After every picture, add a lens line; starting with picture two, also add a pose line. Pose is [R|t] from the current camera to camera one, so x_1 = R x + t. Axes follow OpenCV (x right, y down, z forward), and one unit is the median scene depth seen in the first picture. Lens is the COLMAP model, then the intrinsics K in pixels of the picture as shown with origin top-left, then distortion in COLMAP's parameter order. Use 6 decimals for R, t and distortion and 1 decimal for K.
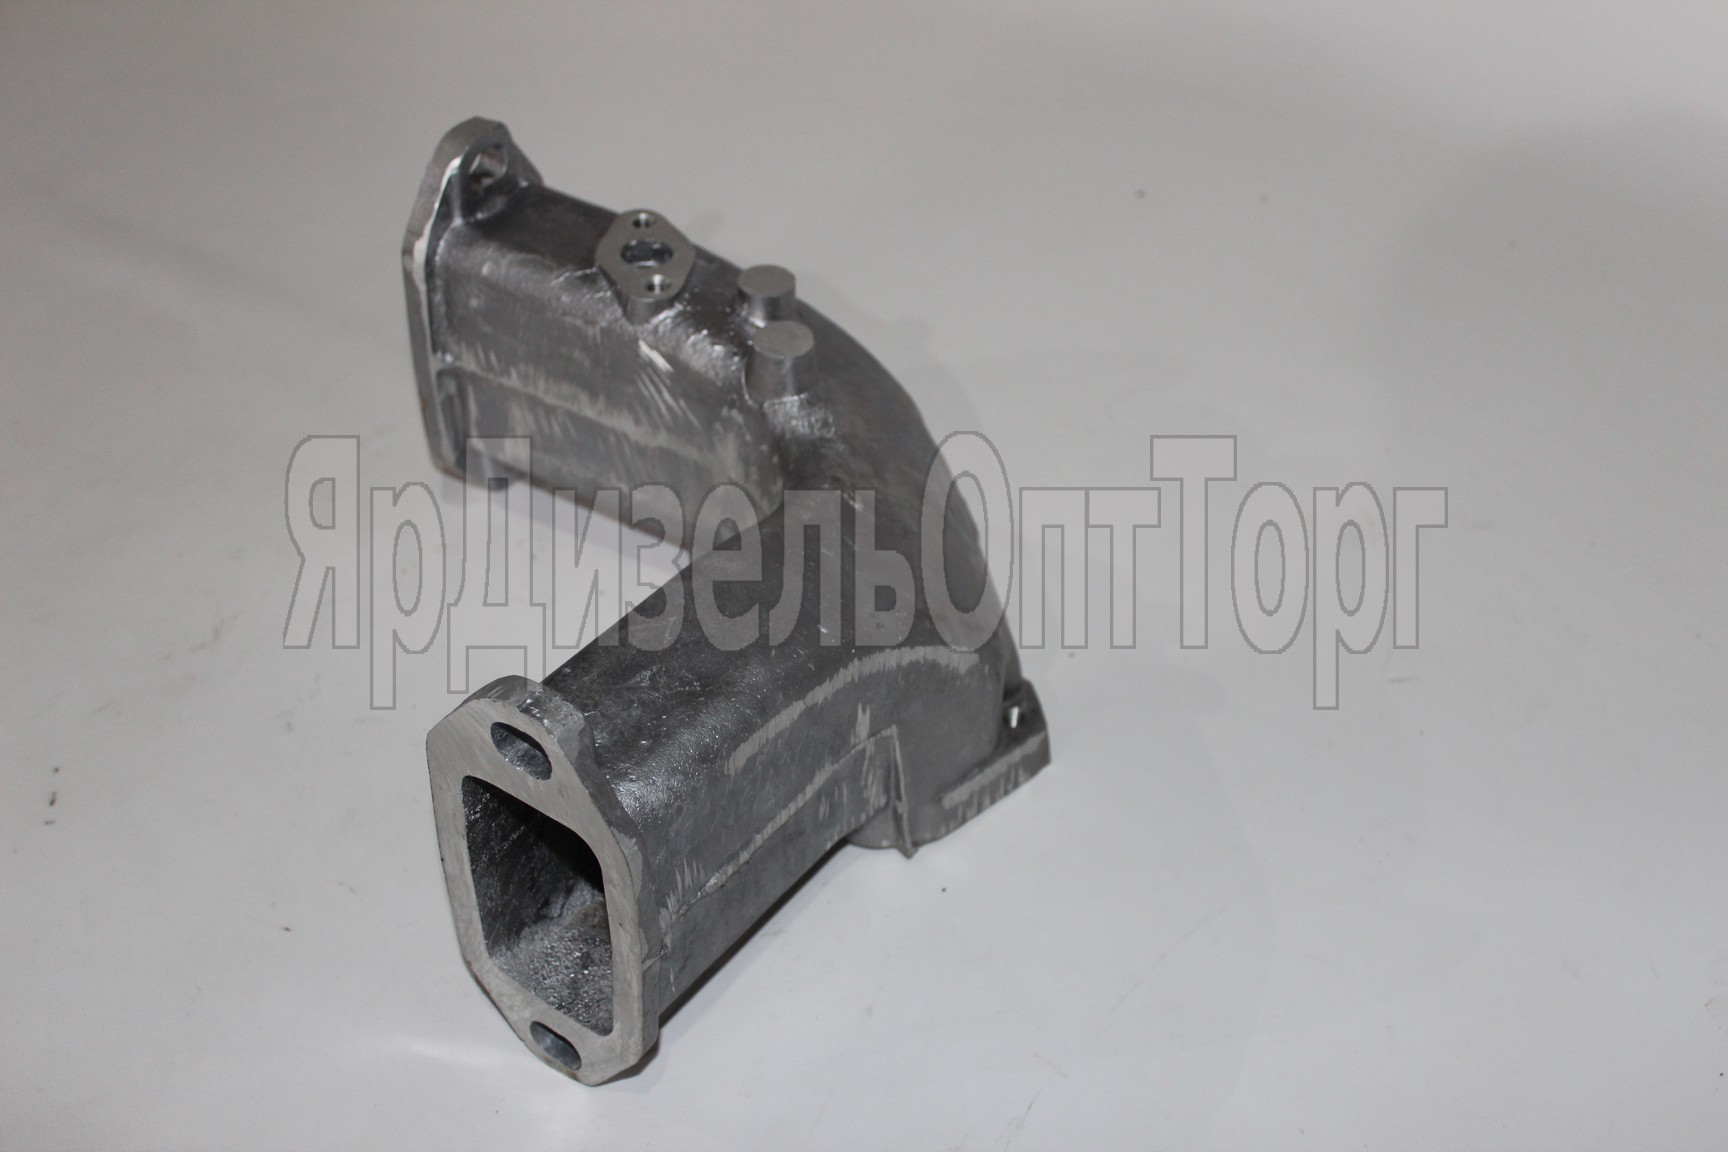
lens RADIAL K [[1887.5, 0, 864.0], [0, 1887.5, 576.0], [0, 0, 1]] dist [-0.129670, 0.140548]
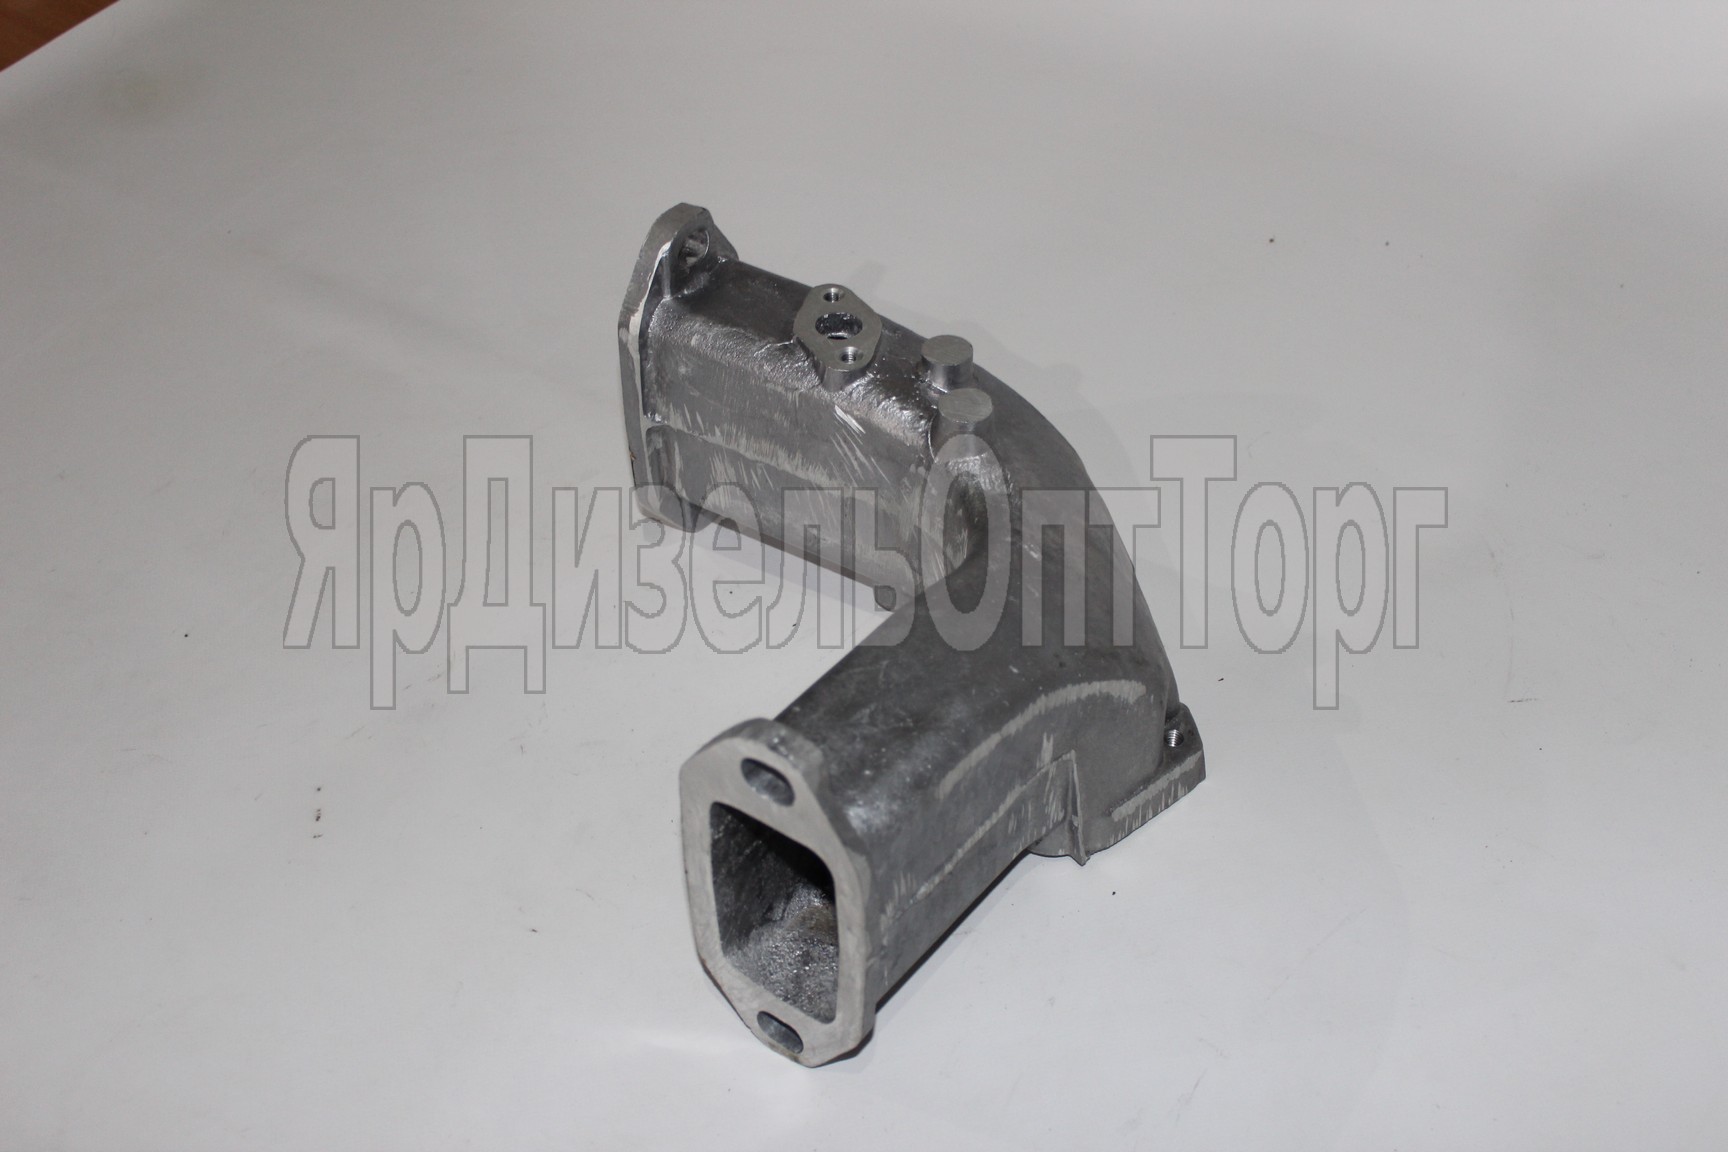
lens RADIAL K [[1887.5, 0, 864.0], [0, 1887.5, 576.0], [0, 0, 1]] dist [-0.129670, 0.140548]
pose [[0.998499, -0.009582, -0.053920, -0.045724], [0.010071, 0.999911, 0.008795, -0.035640], [0.053831, -0.009325, 0.998507, -0.133523]]
